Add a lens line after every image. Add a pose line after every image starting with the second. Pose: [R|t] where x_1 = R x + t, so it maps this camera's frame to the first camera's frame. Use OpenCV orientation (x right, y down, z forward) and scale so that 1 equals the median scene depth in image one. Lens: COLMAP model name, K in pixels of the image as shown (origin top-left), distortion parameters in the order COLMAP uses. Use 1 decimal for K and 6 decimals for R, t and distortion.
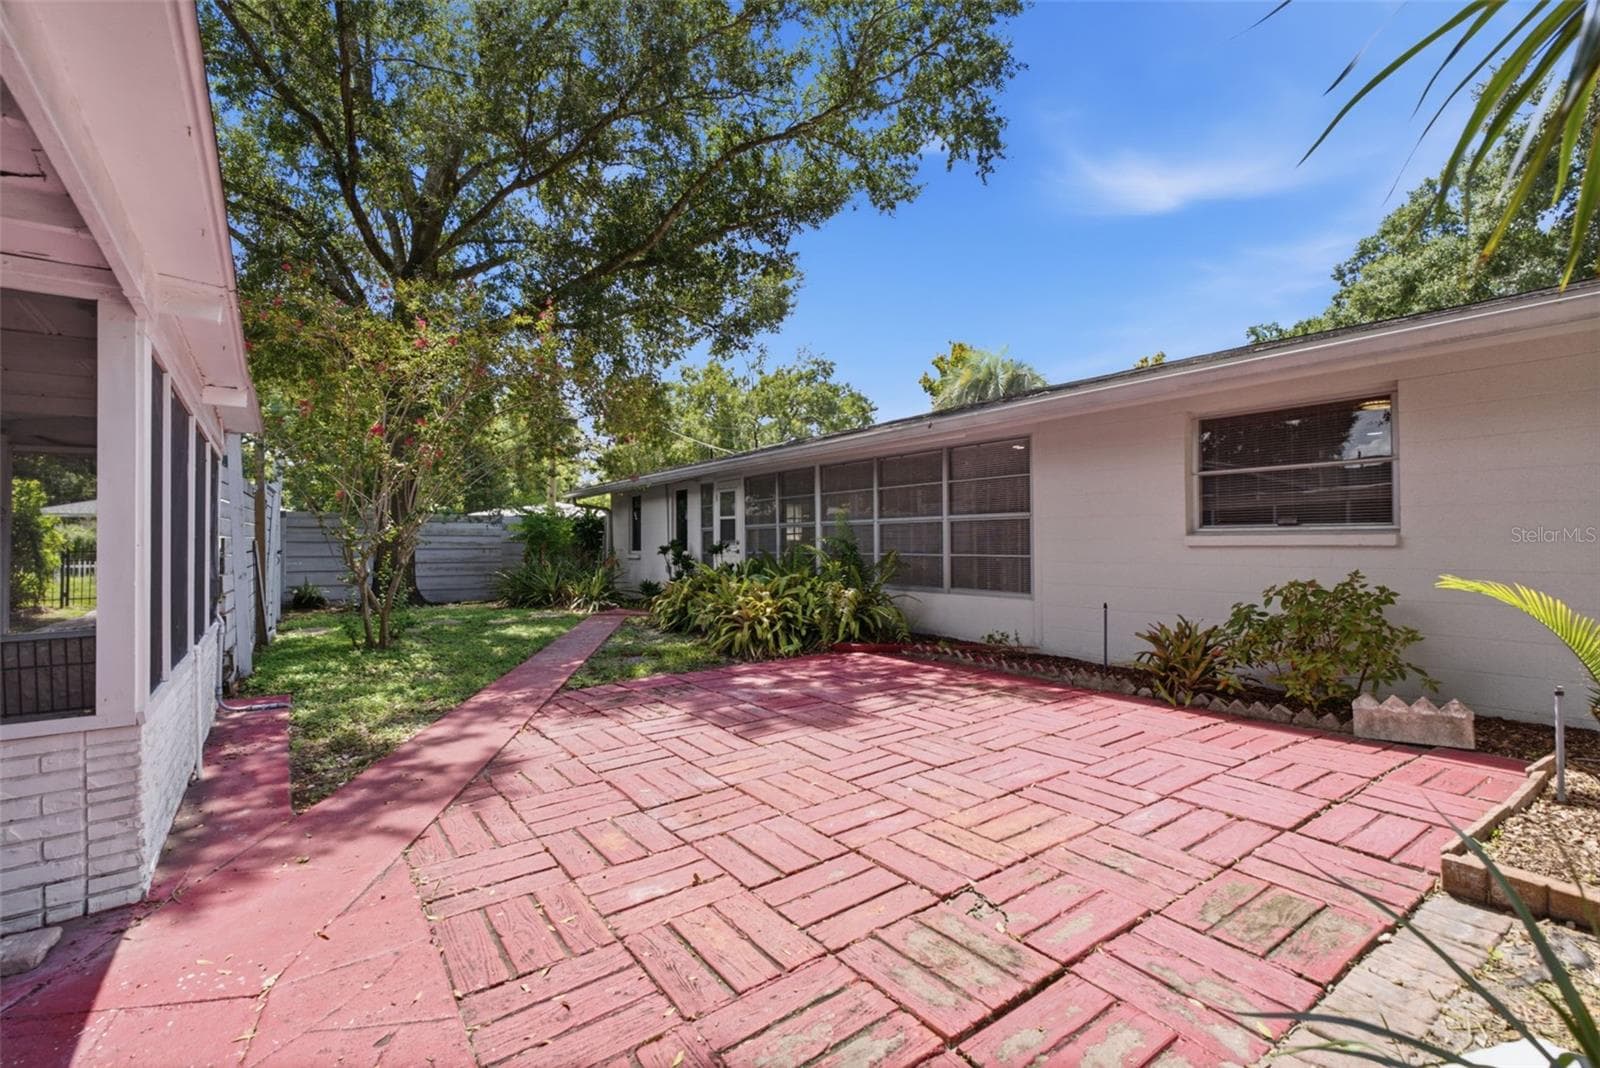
lens RADIAL K [[722.8, 0, 795.8], [0, 722.8, 538.5], [0, 0, 1]] dist [-0.003753, -0.000297]
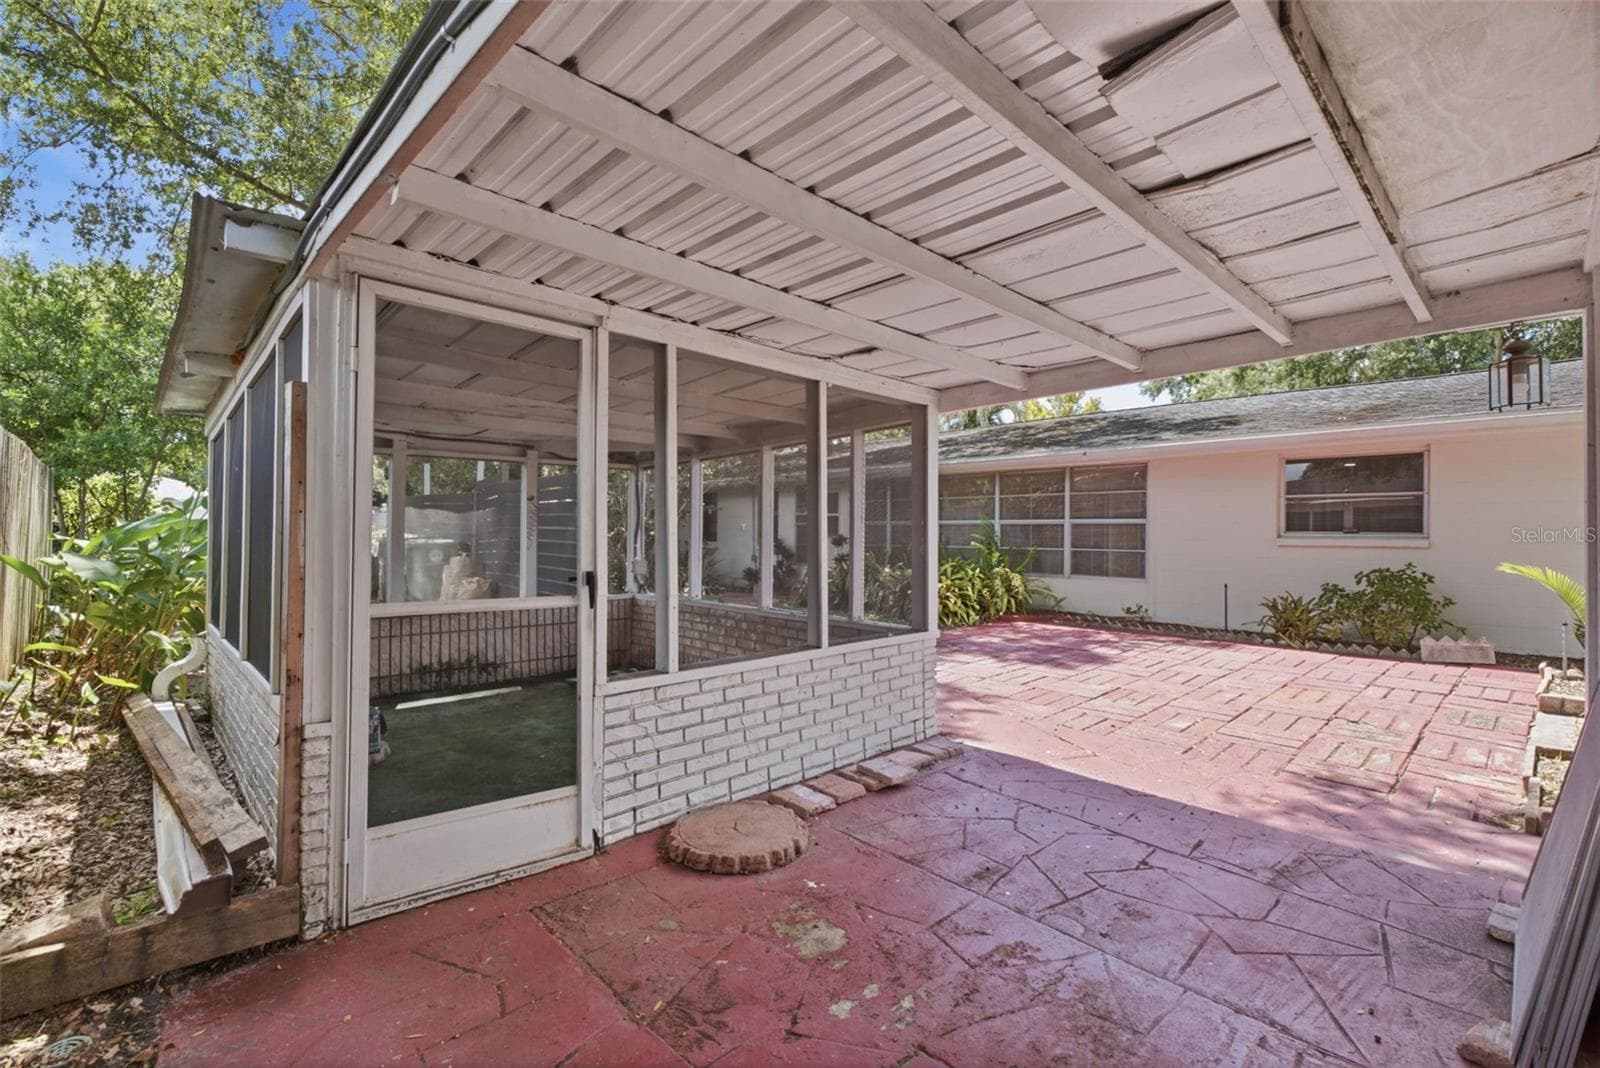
lens RADIAL K [[722.8, 0, 803.5], [0, 722.8, 529.6], [0, 0, 1]] dist [-0.003753, -0.000297]
pose [[0.989295, 0.016255, 0.145025, -0.712336], [-0.015969, 0.999868, -0.003133, -0.001925], [-0.145056, 0.000783, 0.989423, -0.356751]]
